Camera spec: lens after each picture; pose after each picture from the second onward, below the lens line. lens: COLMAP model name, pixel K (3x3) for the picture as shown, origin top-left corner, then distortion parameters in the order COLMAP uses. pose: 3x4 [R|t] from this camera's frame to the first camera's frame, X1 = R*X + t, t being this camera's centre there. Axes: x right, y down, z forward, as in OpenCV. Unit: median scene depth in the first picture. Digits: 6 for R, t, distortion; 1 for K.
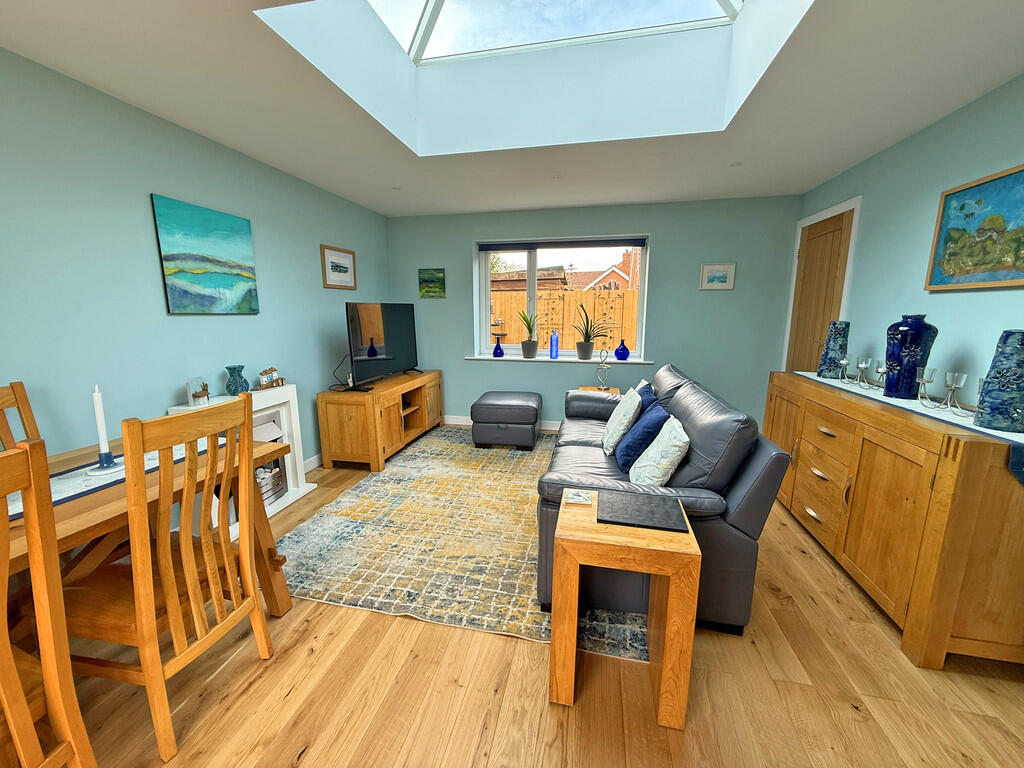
lens RADIAL K [[404.6, 0, 509.5], [0, 404.6, 384.6], [0, 0, 1]] dist [-0.000015, -0.000021]
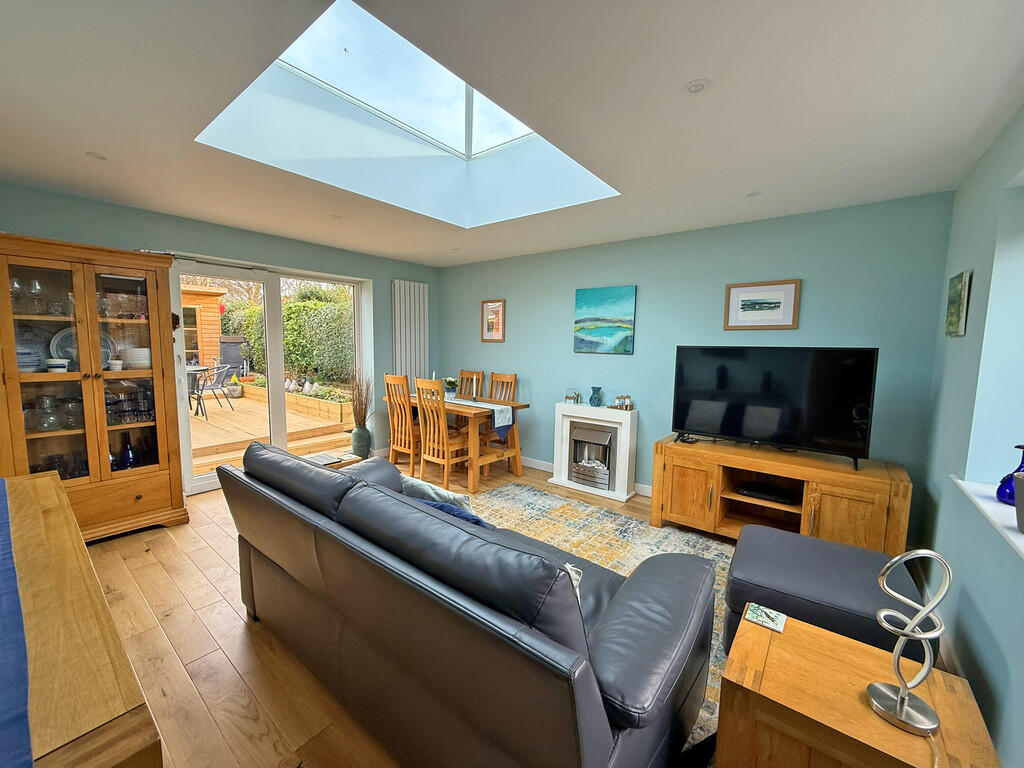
lens RADIAL K [[404.6, 0, 509.4], [0, 404.6, 385.5], [0, 0, 1]] dist [-0.000015, -0.000021]
pose [[-0.444974, 0.088541, -0.891156, 0.776257], [-0.176758, 0.966842, 0.184320, -0.258608], [0.877926, 0.239536, -0.414569, 1.268901]]
